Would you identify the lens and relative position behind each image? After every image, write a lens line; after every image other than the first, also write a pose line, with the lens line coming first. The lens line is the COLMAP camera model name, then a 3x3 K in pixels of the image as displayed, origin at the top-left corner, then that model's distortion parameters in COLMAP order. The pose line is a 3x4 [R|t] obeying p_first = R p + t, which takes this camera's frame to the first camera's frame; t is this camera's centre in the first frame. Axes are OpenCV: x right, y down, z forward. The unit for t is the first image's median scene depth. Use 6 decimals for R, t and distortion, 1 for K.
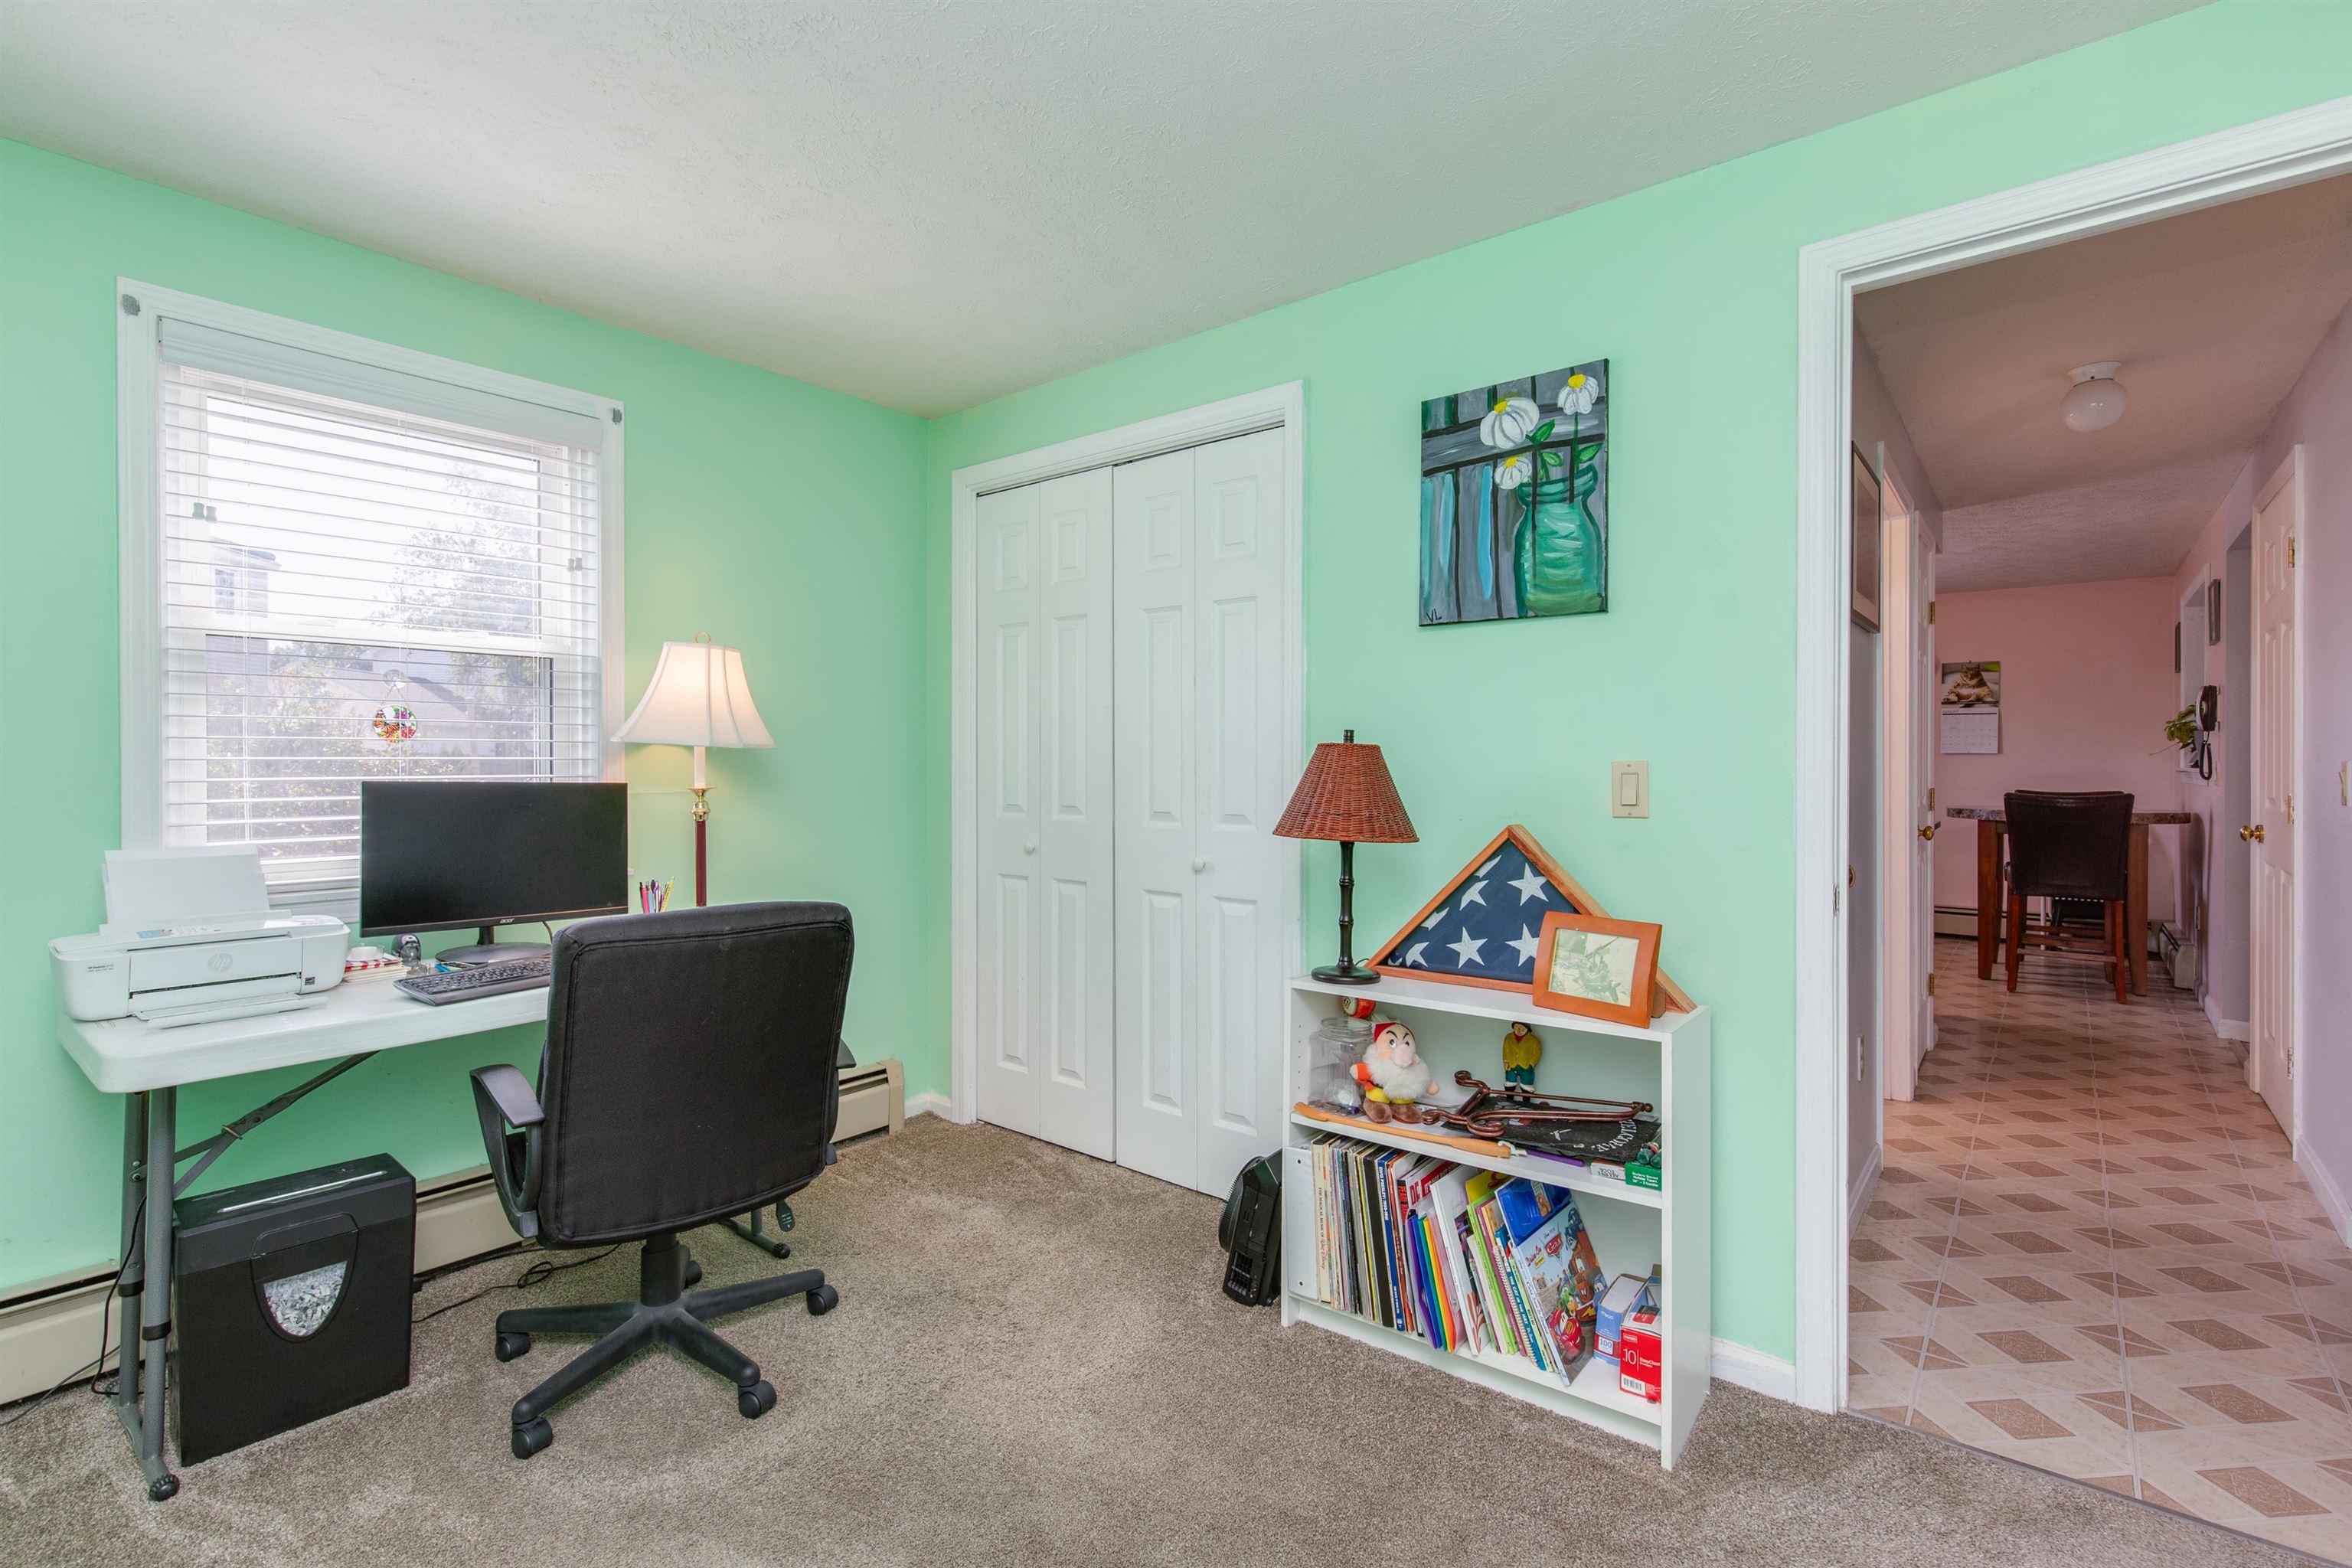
lens RADIAL K [[1078.7, 0, 1158.9], [0, 1078.7, 779.7], [0, 0, 1]] dist [0.007318, -0.001669]
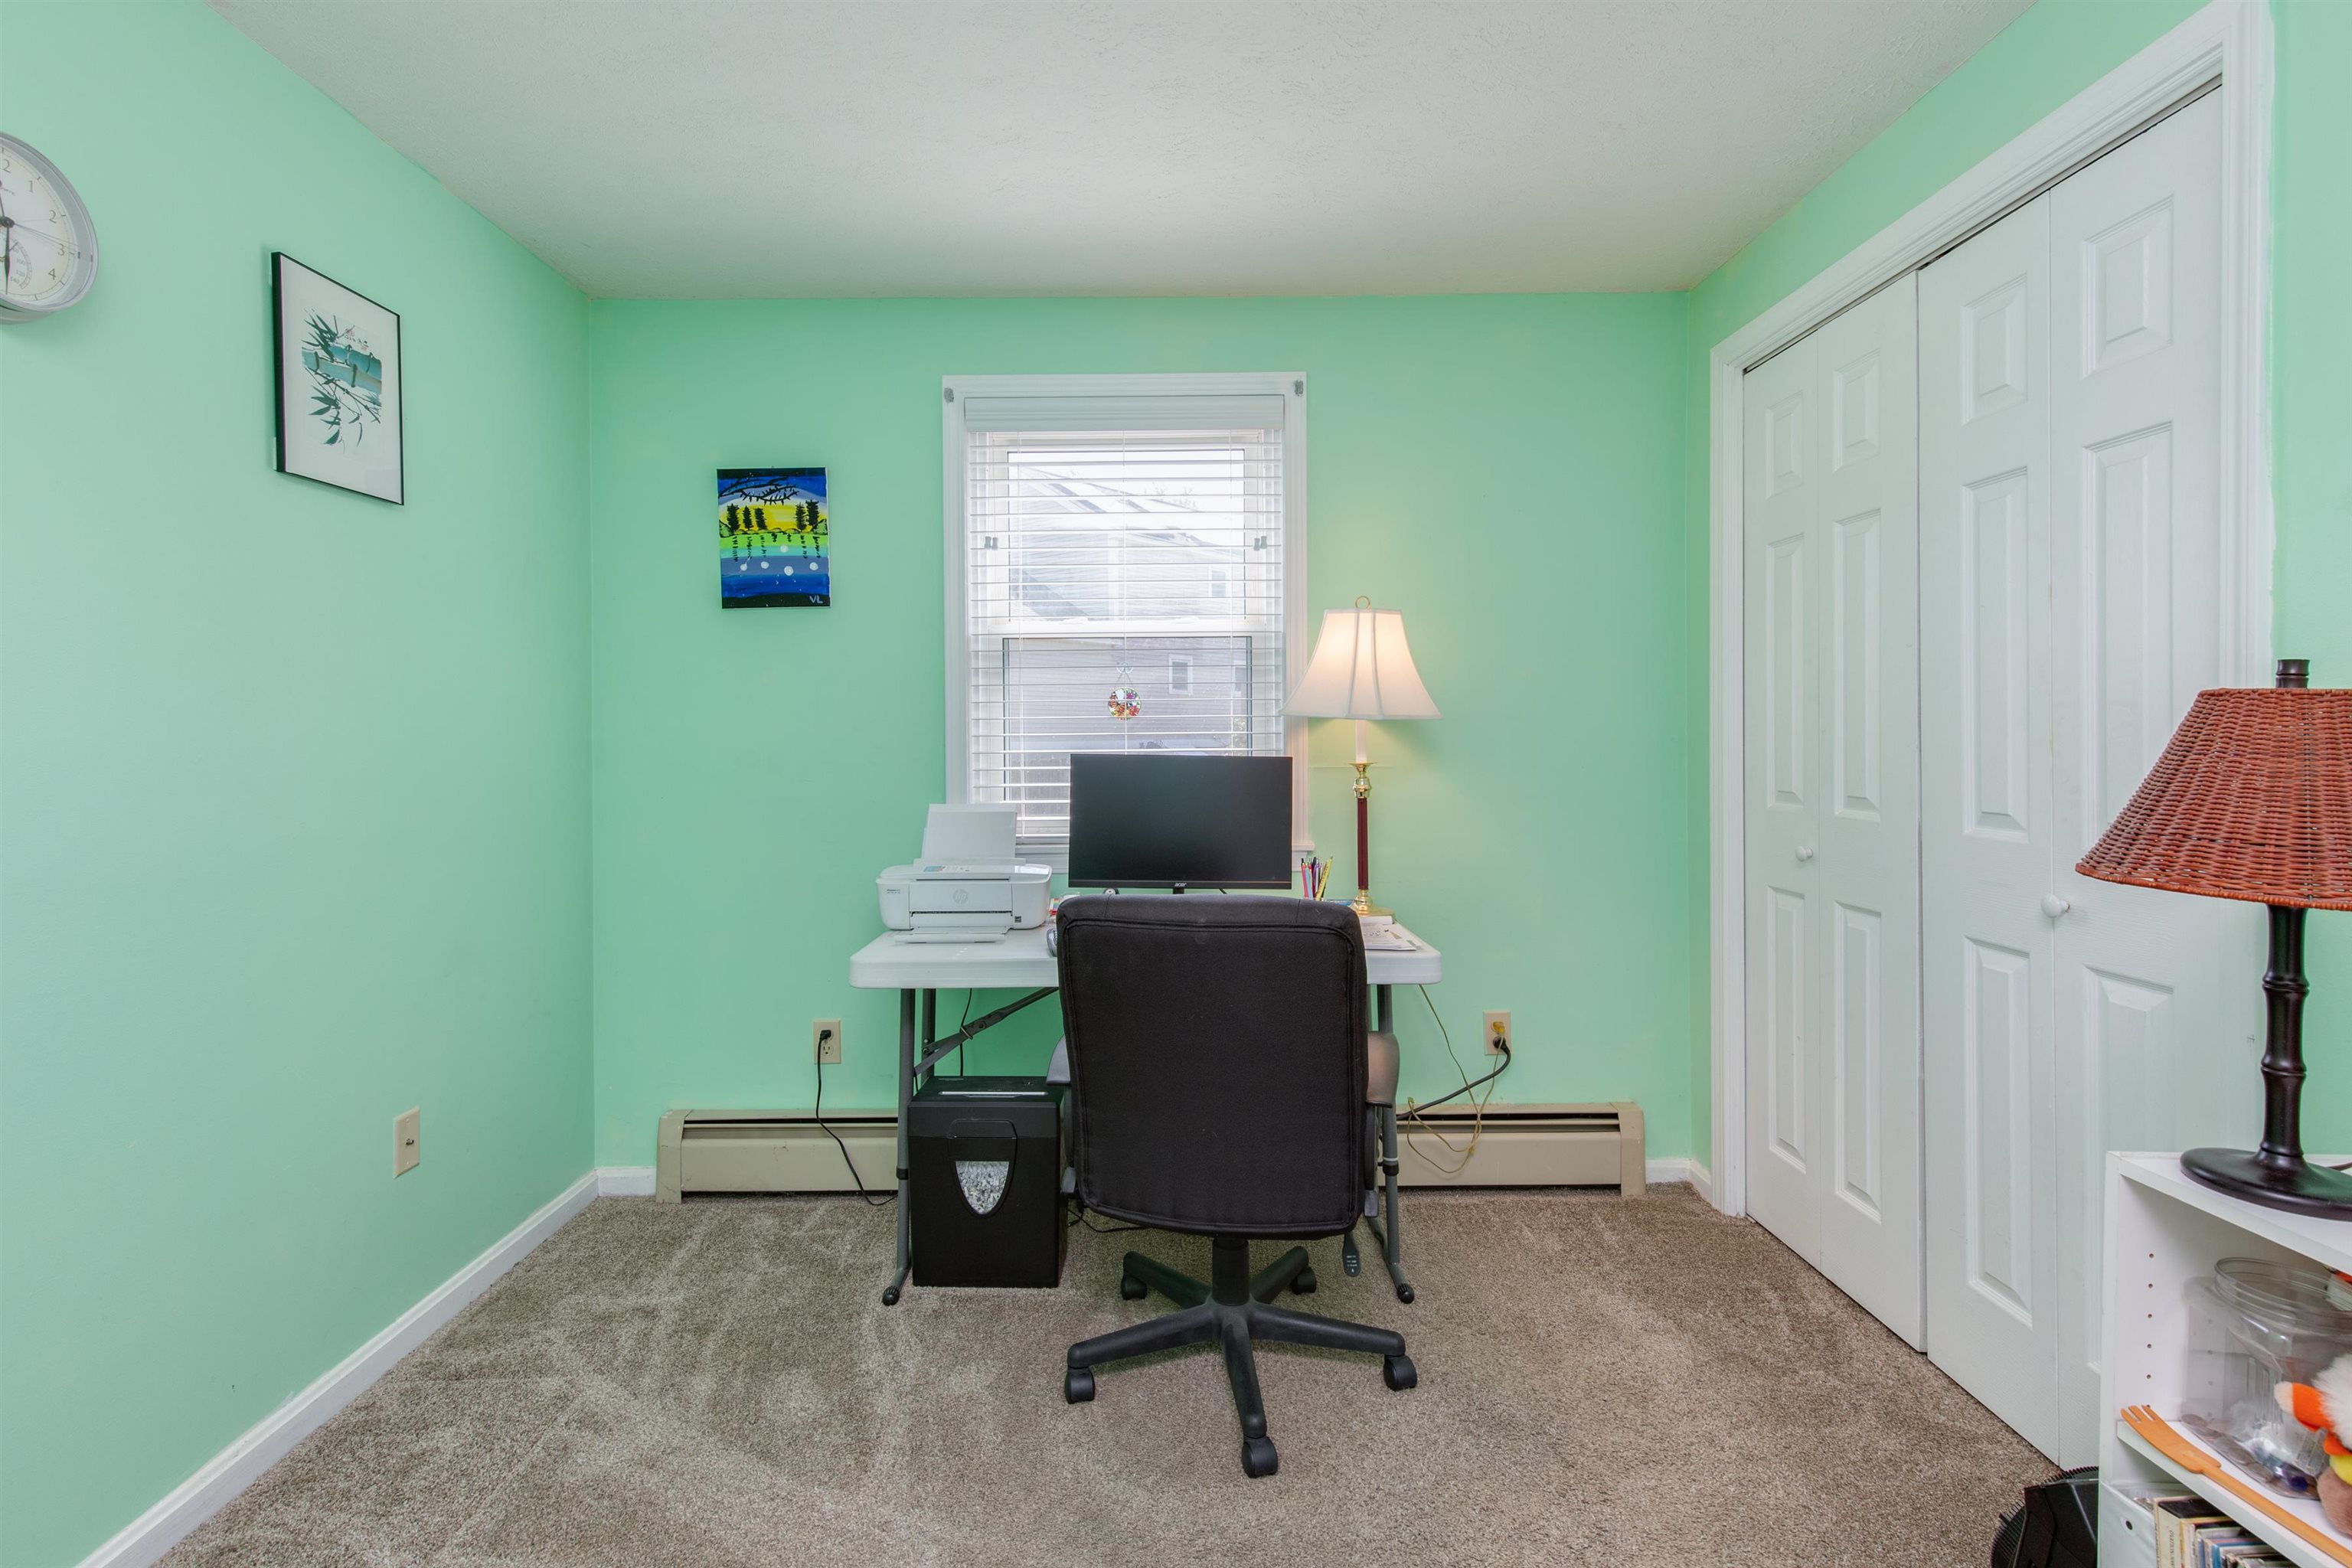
lens RADIAL K [[1081.7, 0, 1170.3], [0, 1081.7, 751.9], [0, 0, 1]] dist [0.010666, -0.005818]
pose [[0.639971, 0.006401, -0.768373, 0.226170], [-0.005849, 0.999977, 0.003459, -0.005140], [0.768377, 0.002280, 0.639993, 0.326401]]
